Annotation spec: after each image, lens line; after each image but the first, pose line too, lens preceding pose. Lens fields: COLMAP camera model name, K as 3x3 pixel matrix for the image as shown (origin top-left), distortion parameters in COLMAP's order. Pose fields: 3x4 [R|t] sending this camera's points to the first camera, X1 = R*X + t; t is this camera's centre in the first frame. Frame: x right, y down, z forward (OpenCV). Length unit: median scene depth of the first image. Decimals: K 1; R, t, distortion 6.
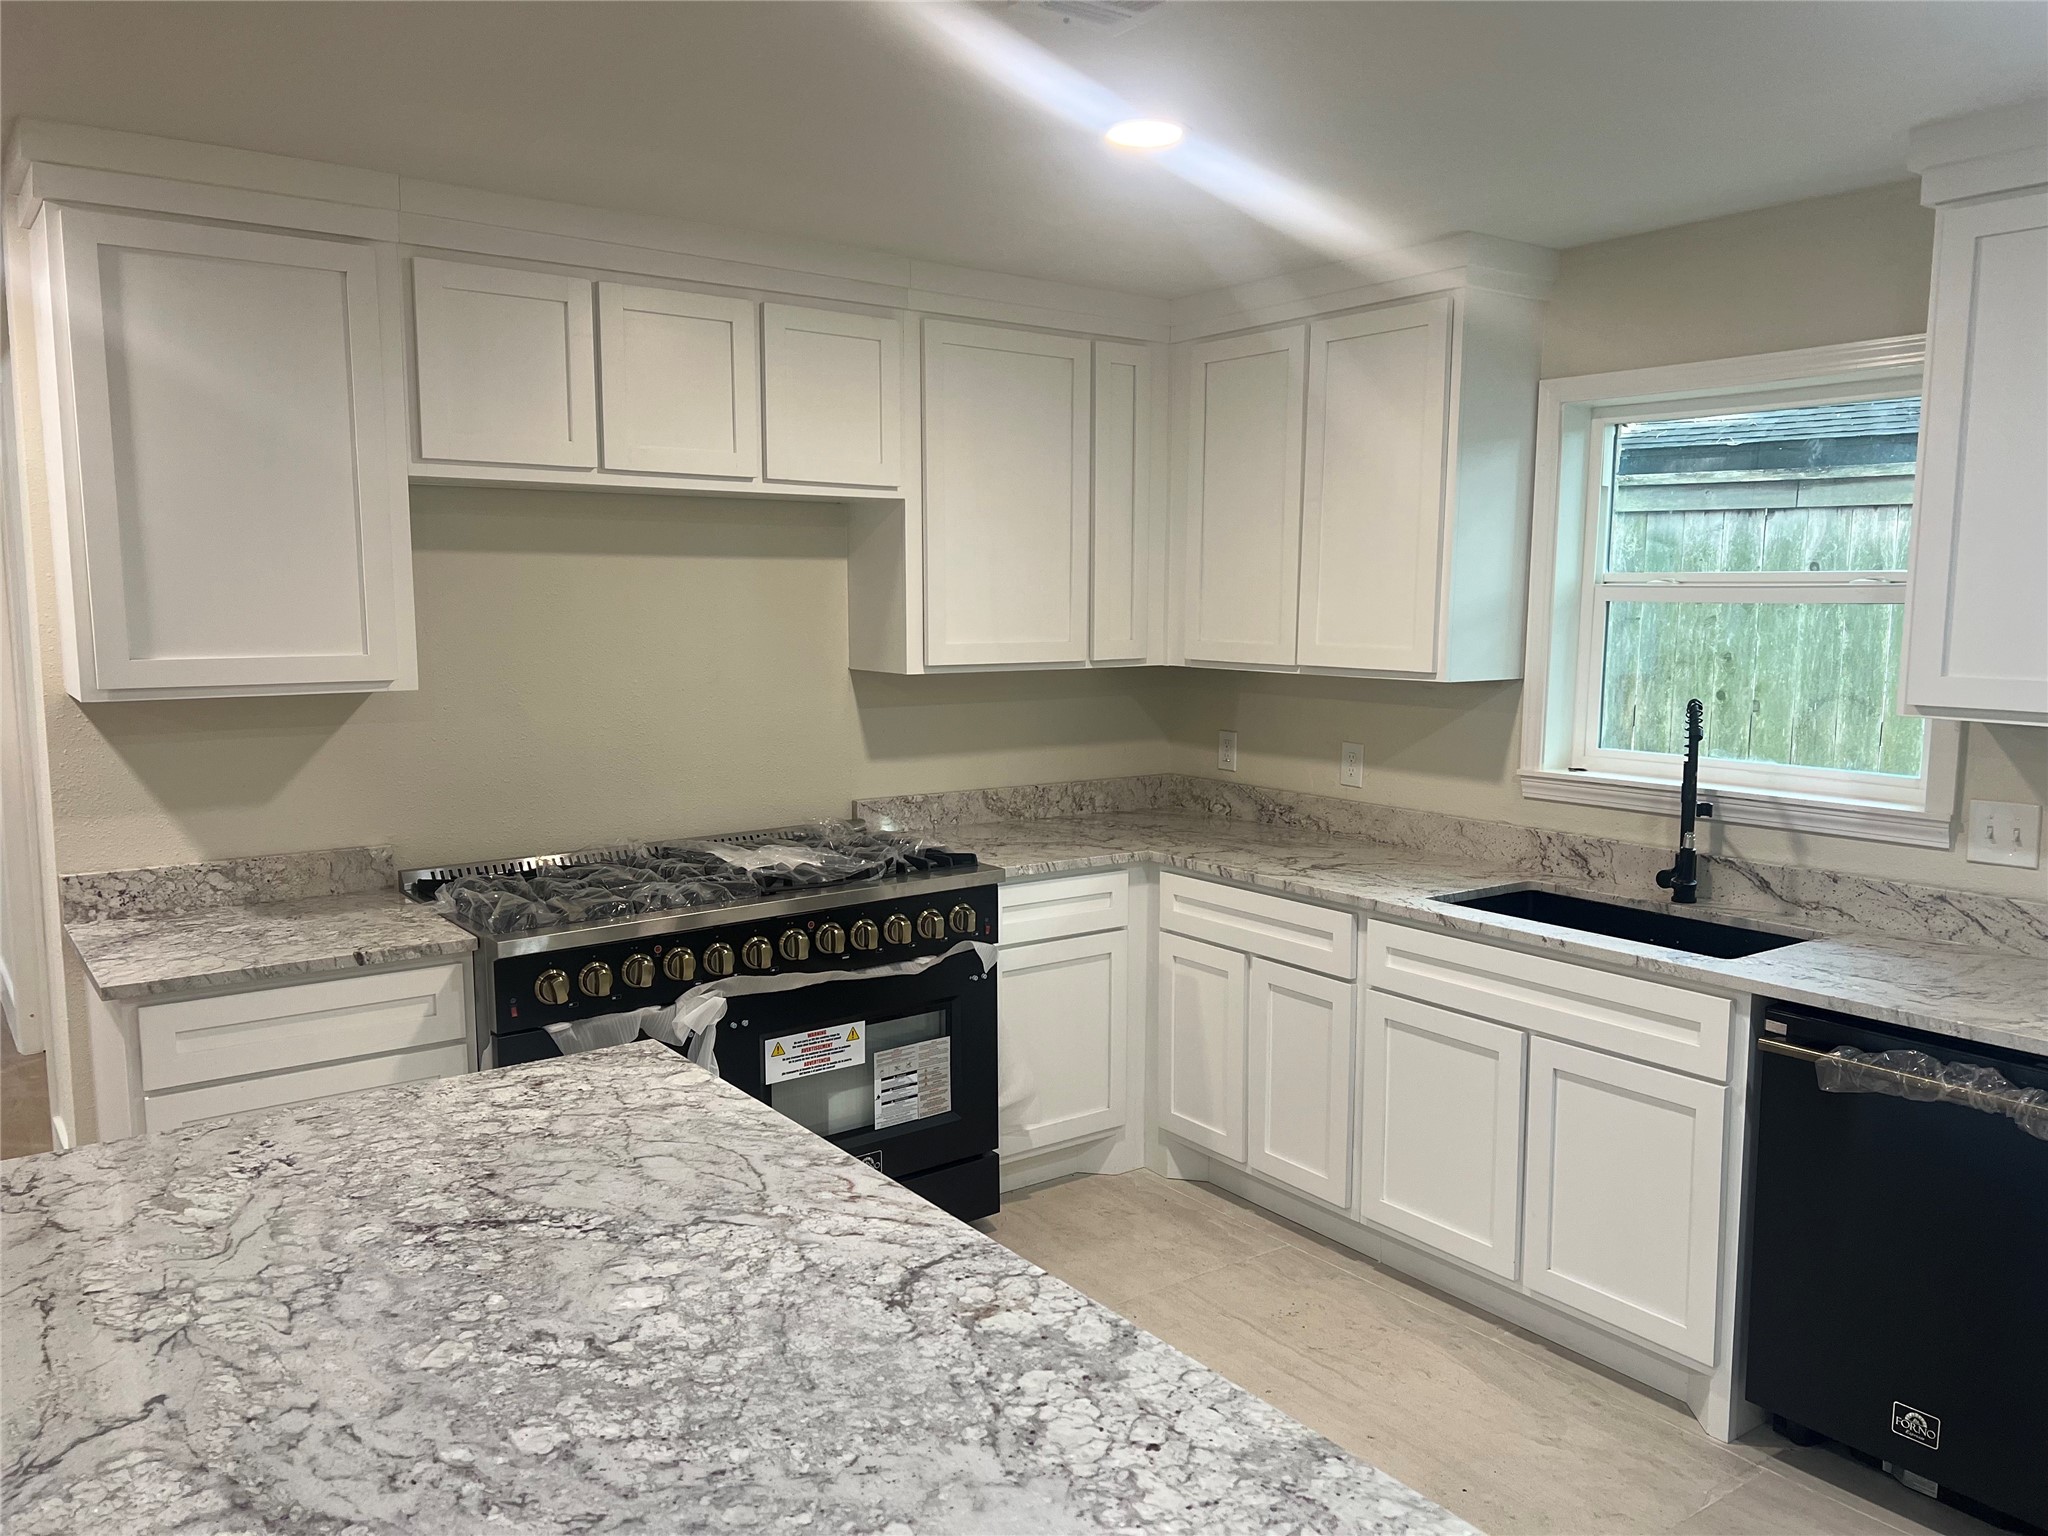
lens RADIAL K [[1530.4, 0, 1024.4], [0, 1530.4, 783.6], [0, 0, 1]] dist [0.043449, -0.051507]
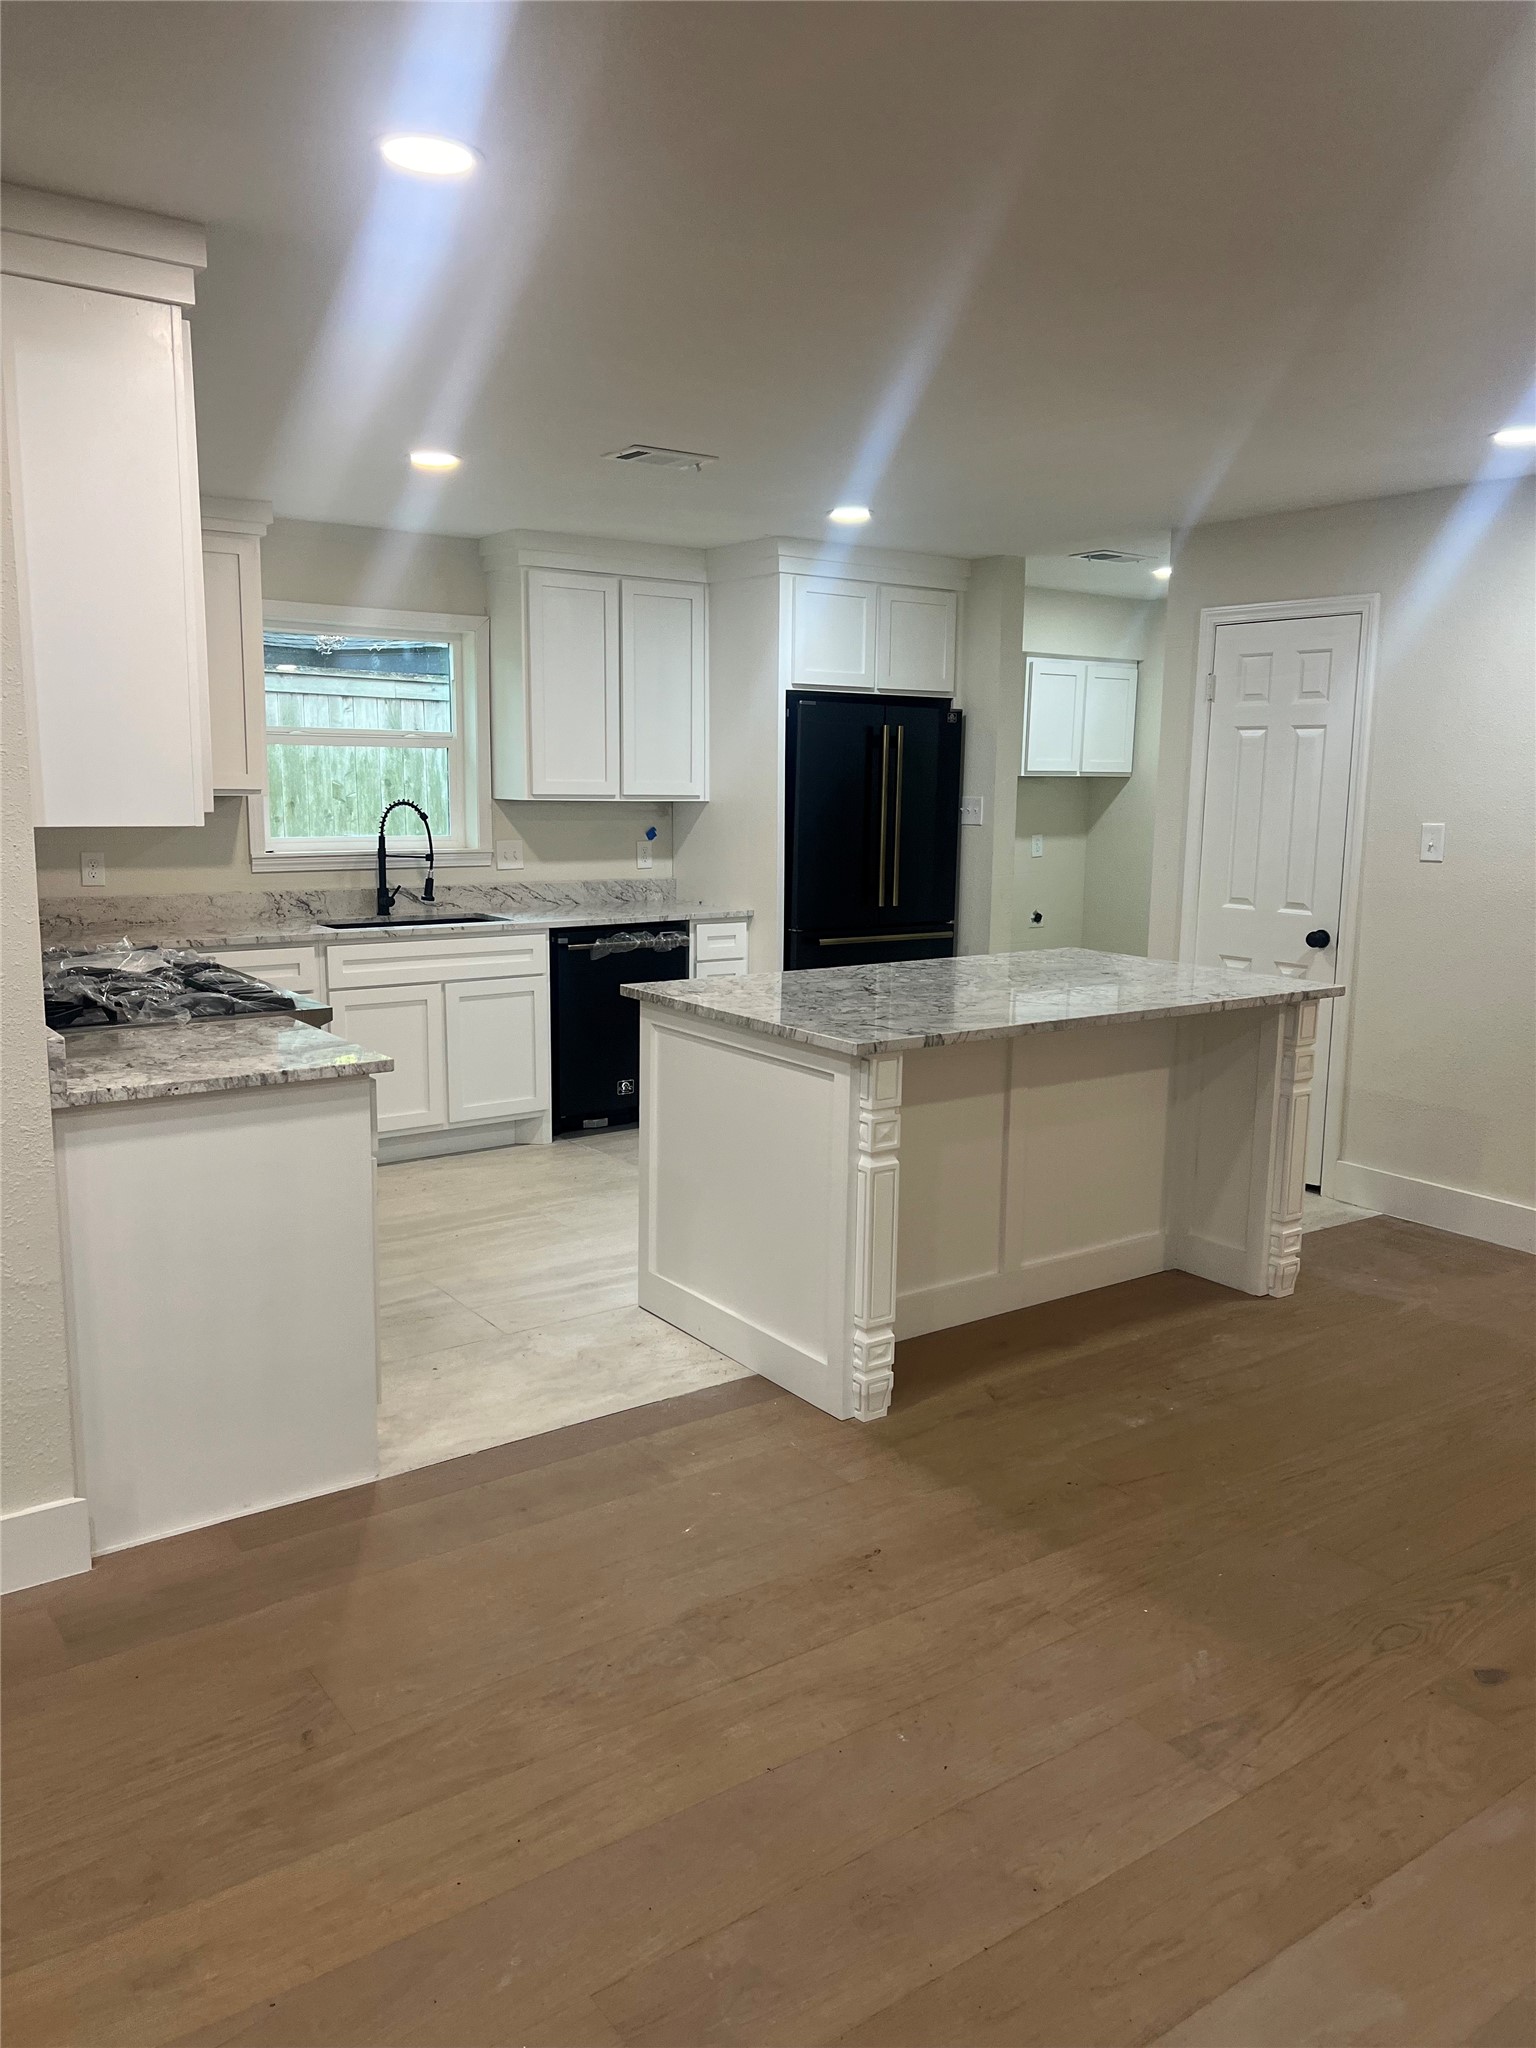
lens RADIAL K [[1531.1, 0, 756.6], [0, 1531.1, 1016.2], [0, 0, 1]] dist [0.097681, -0.159806]
pose [[0.012277, -0.159449, 0.987130, -1.385504], [0.114231, 0.980965, 0.157033, -0.040649], [-0.993378, 0.110833, 0.030258, 0.546670]]
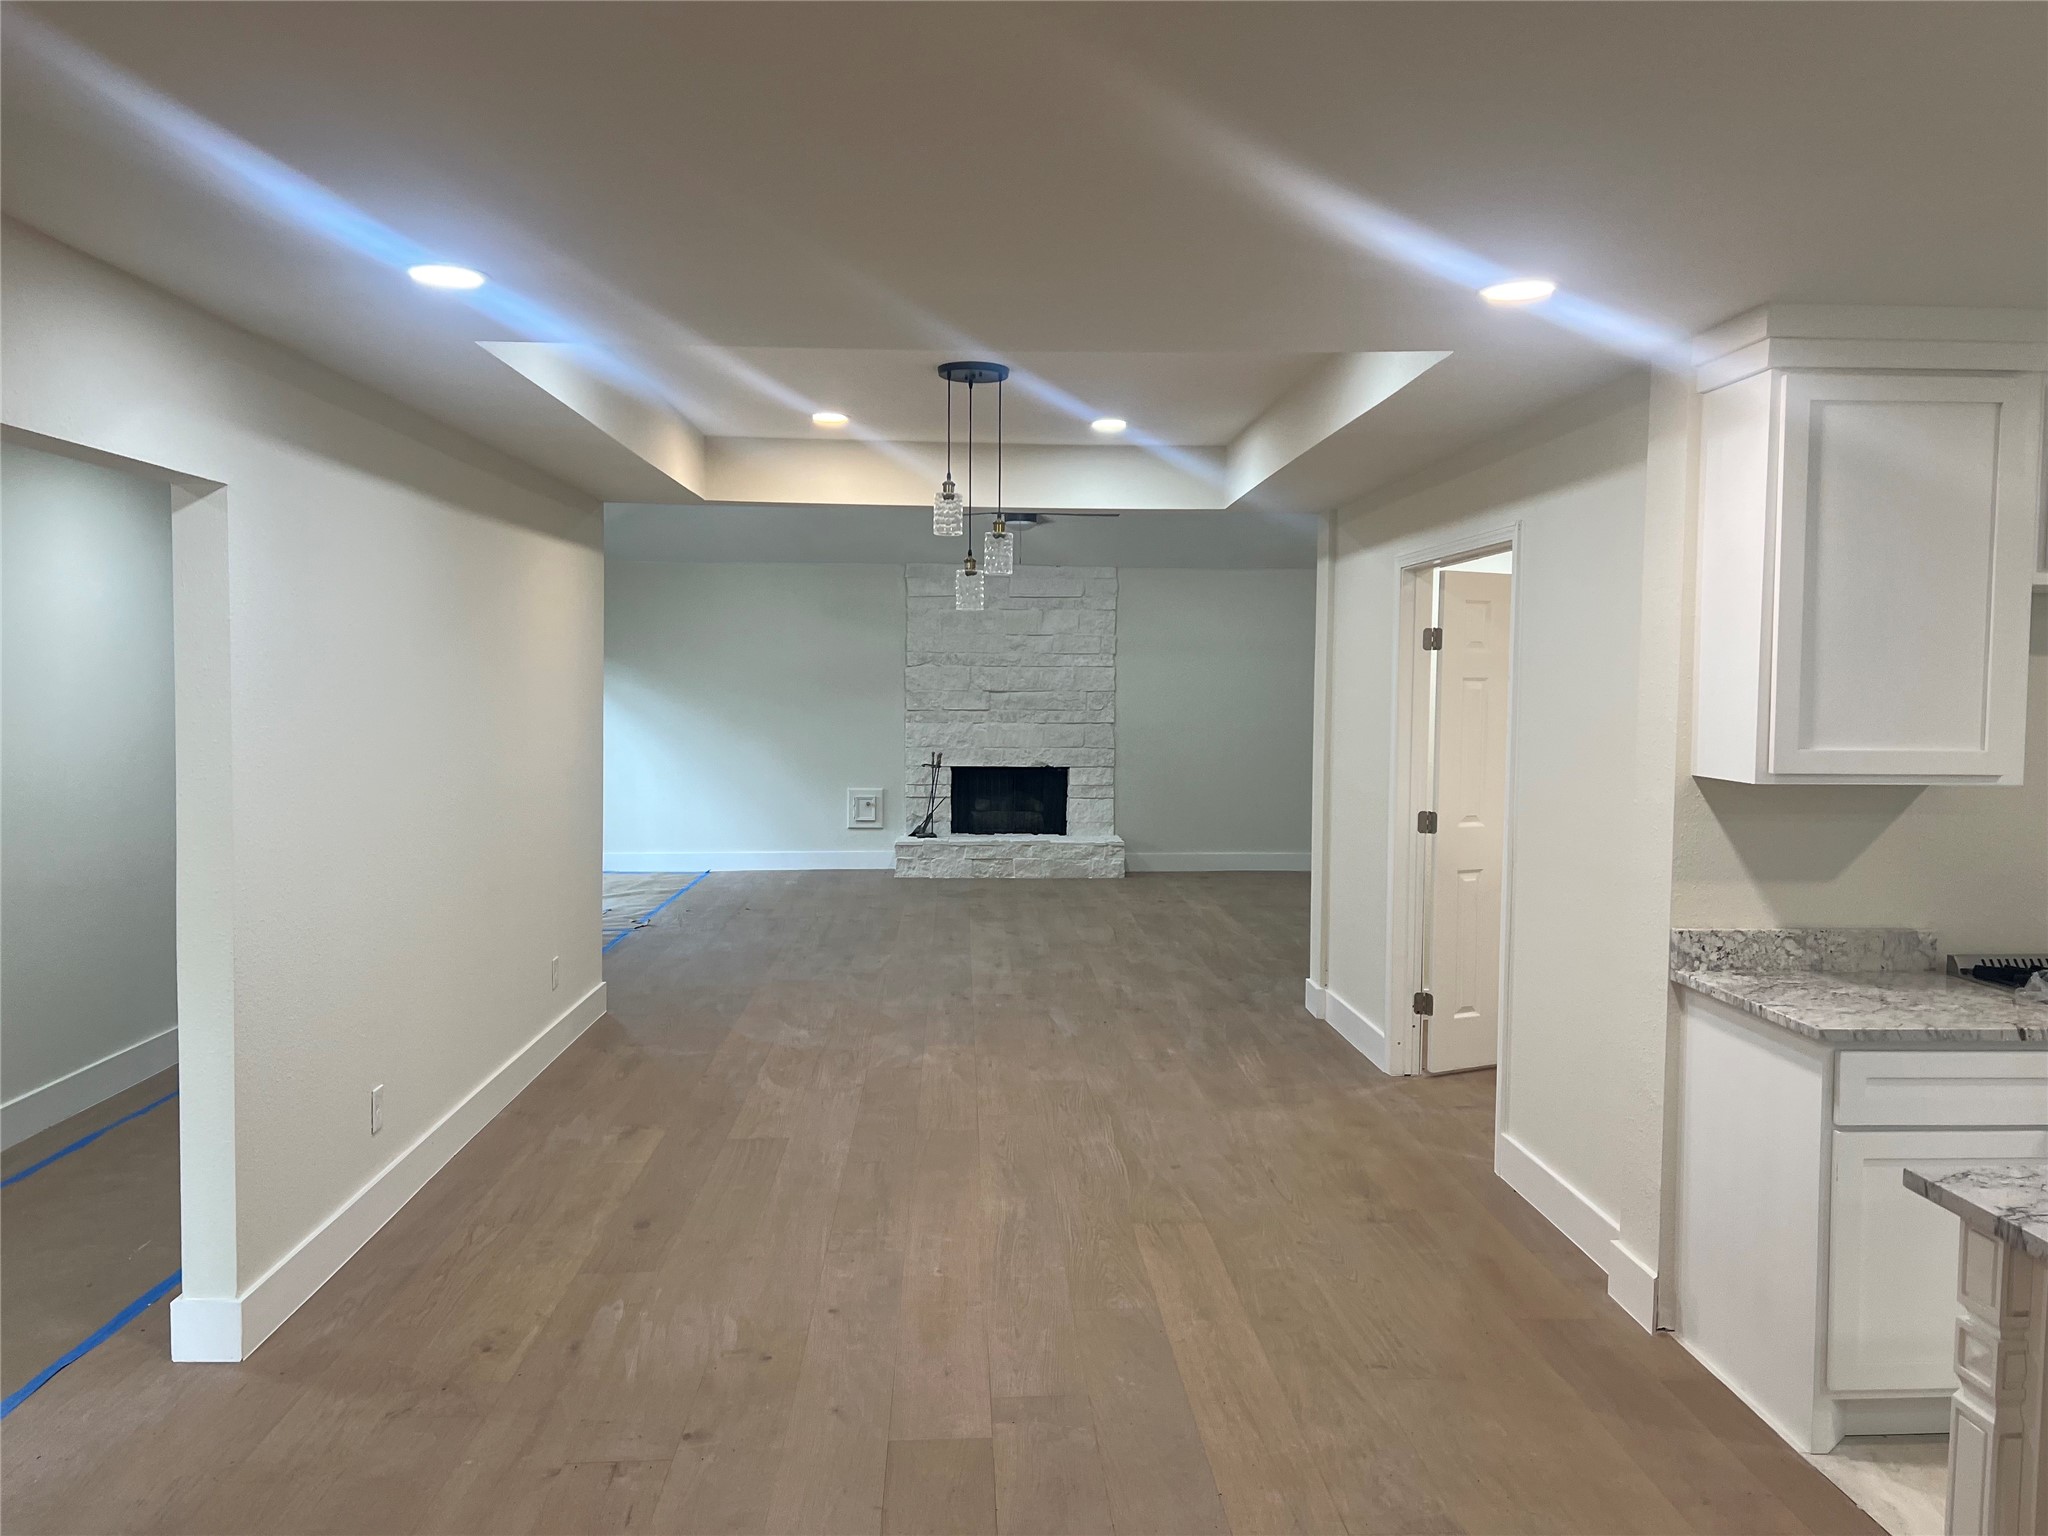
lens RADIAL K [[1552.5, 0, 1060.4], [0, 1552.5, 761.3], [0, 0, 1]] dist [0.059357, -0.054934]
pose [[0.843661, 0.036126, -0.535660, -0.361855], [-0.077361, 0.995501, -0.054705, 0.031897], [0.531274, 0.087592, 0.842660, -0.254667]]
